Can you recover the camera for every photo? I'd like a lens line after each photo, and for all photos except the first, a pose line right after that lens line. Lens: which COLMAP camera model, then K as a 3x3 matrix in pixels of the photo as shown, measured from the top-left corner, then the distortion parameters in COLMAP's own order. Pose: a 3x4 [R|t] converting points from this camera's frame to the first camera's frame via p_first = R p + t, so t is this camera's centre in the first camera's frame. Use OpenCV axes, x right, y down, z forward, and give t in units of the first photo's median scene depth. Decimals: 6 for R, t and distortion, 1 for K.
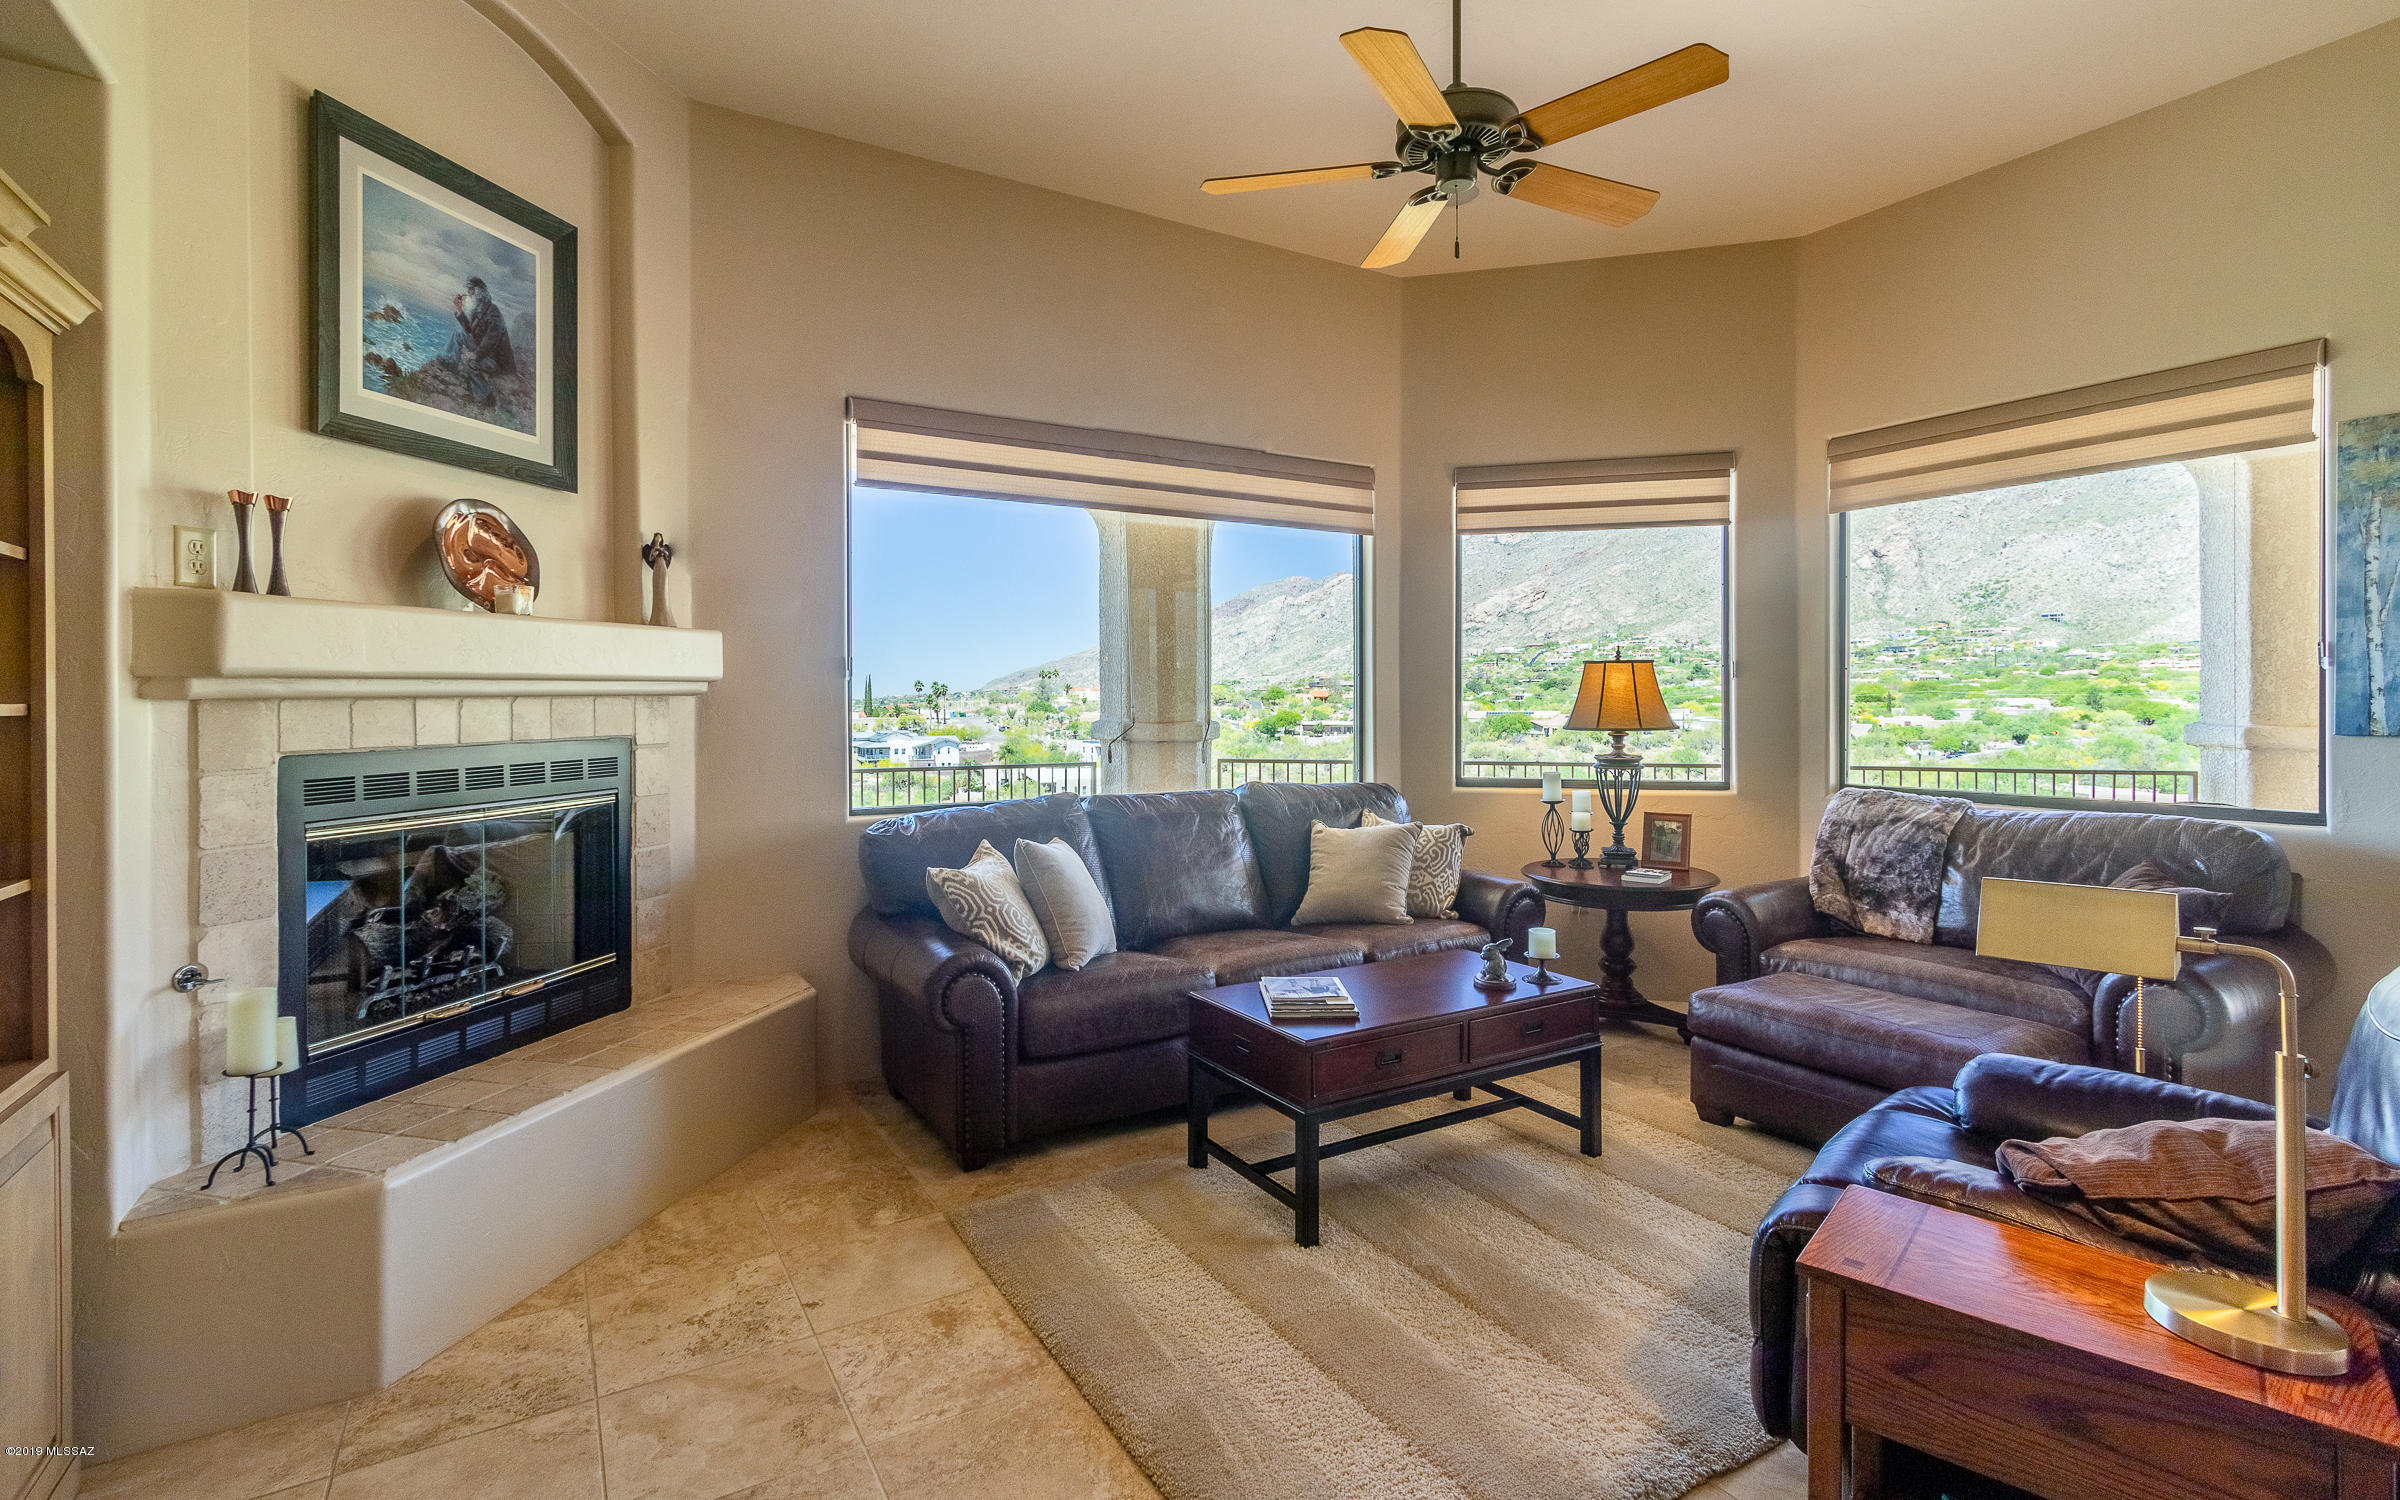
lens RADIAL K [[1093.5, 0, 1174.7], [0, 1093.5, 708.7], [0, 0, 1]] dist [0.001392, -0.001521]
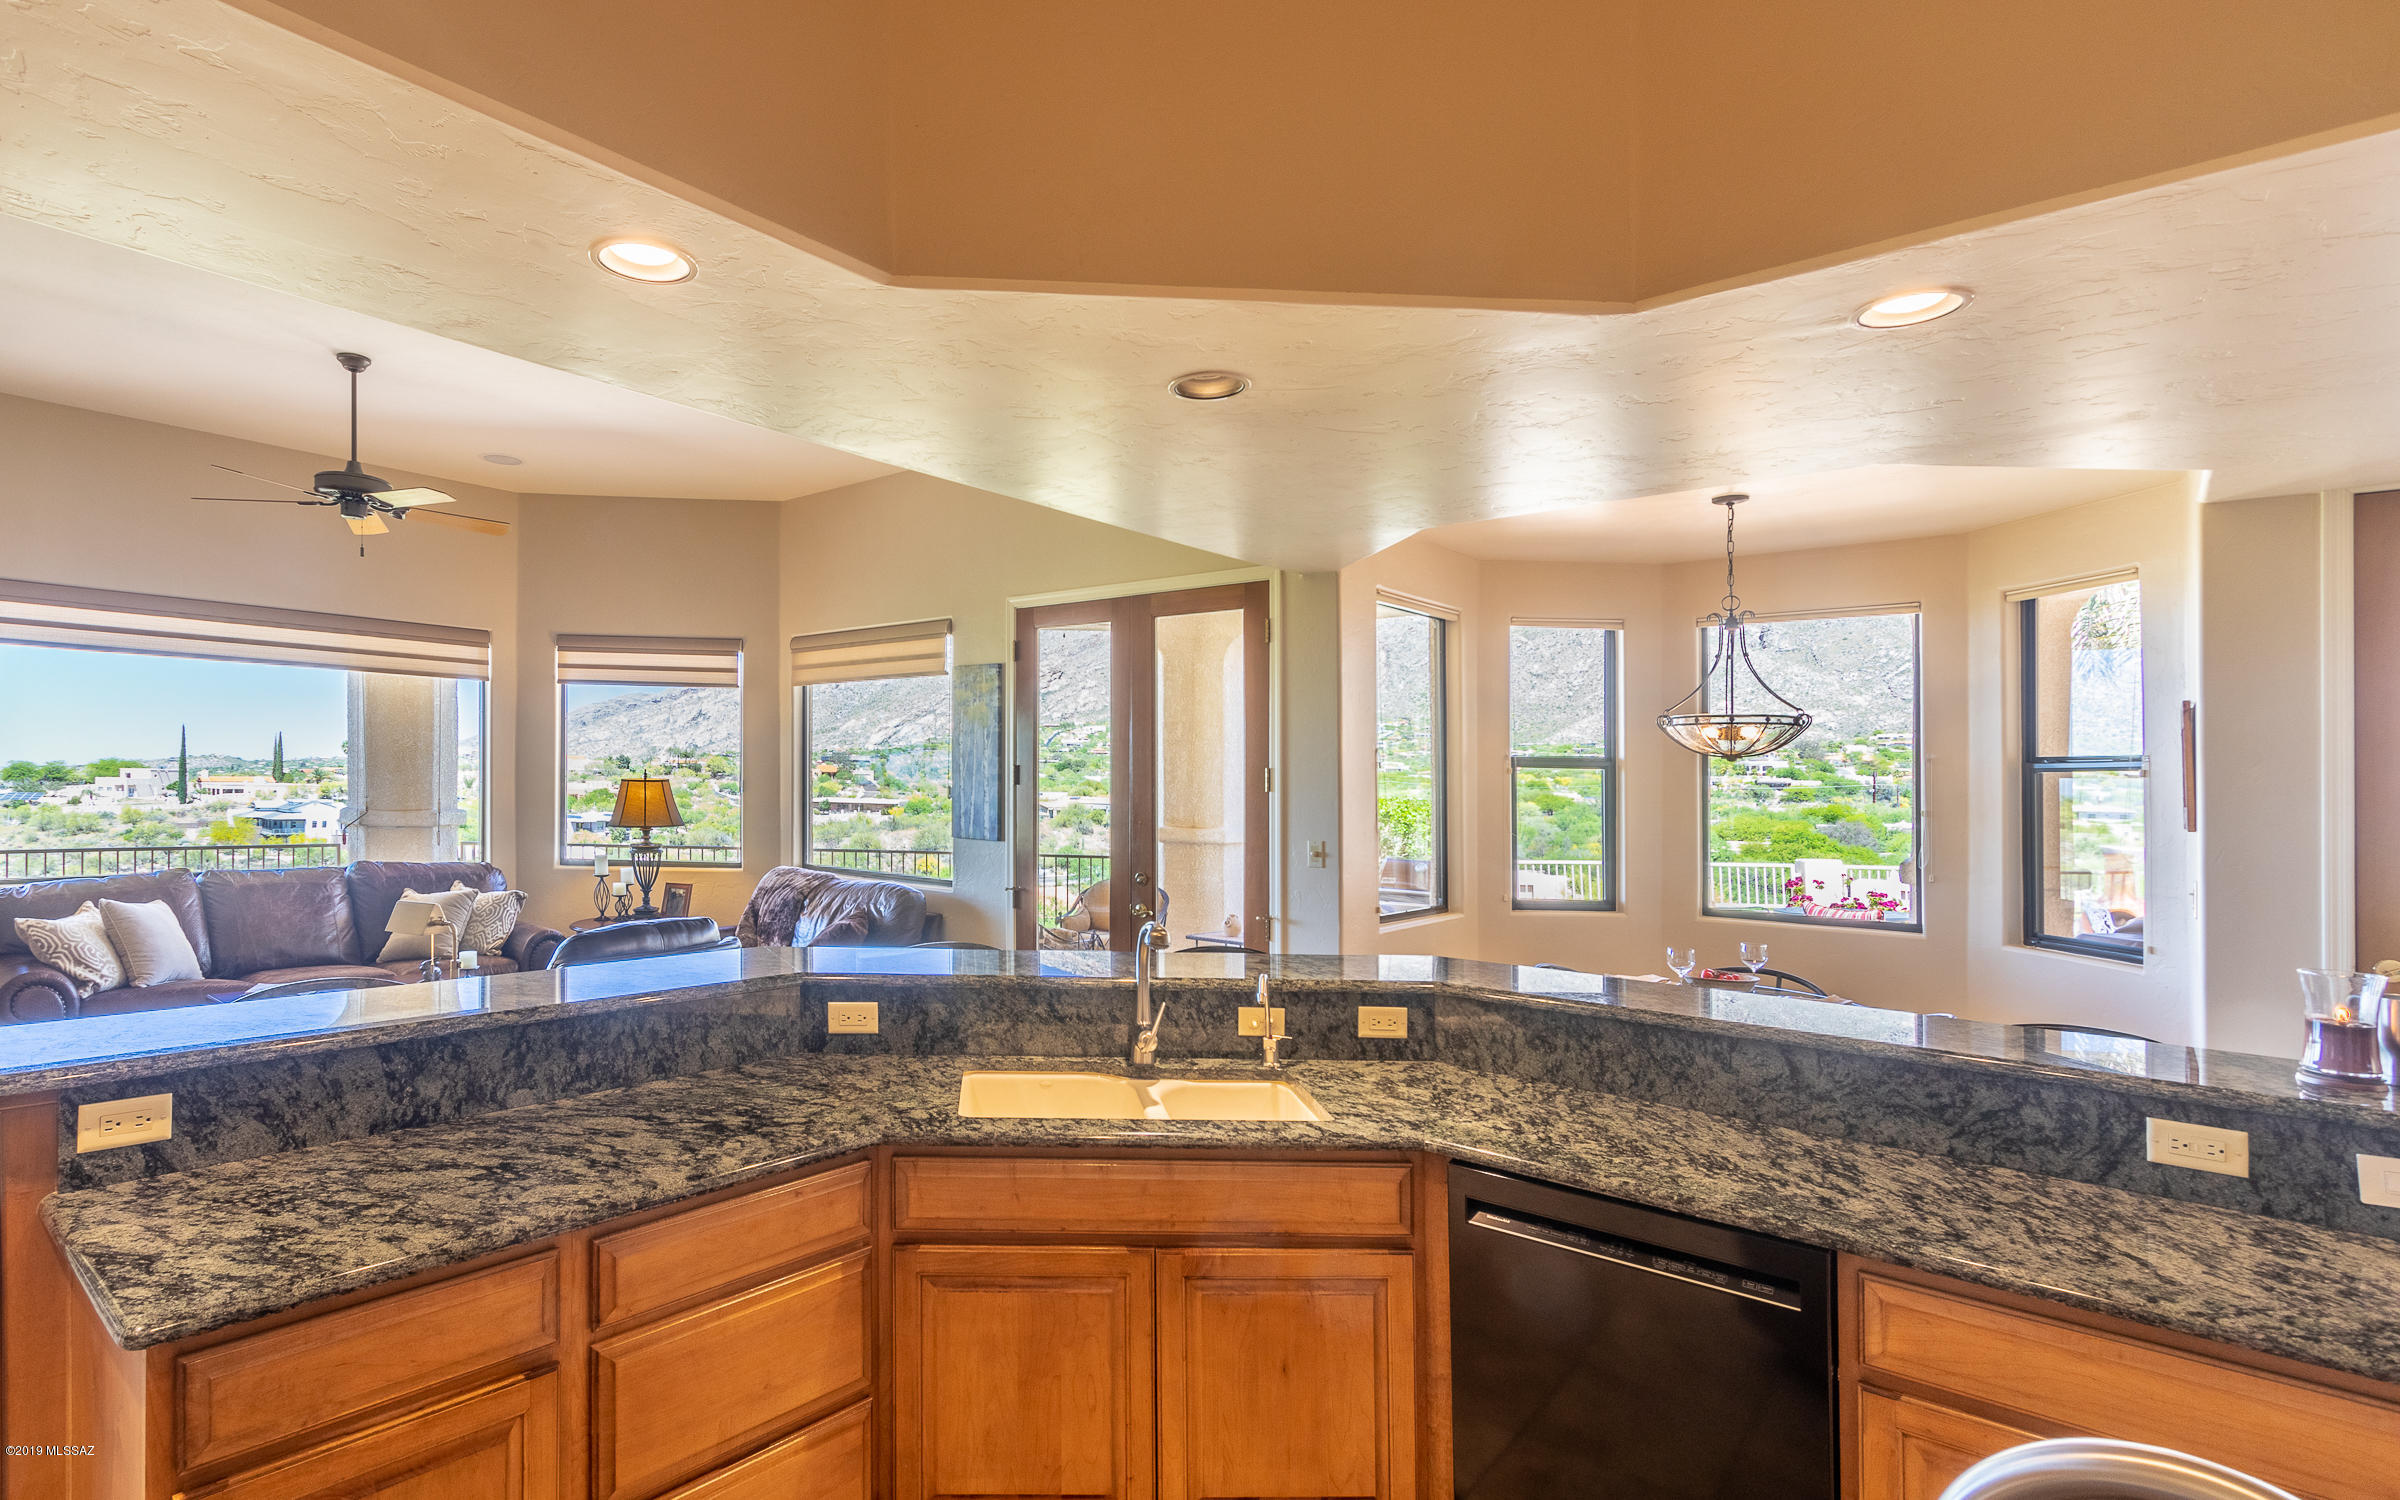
lens RADIAL K [[1158.4, 0, 1025.3], [0, 1158.4, 805.2], [0, 0, 1]] dist [0.007132, 0.000064]
pose [[0.956667, 0.017677, 0.290647, 0.700049], [-0.022774, 0.999640, 0.014162, -0.068359], [-0.290292, -0.020168, 0.956726, -1.010386]]
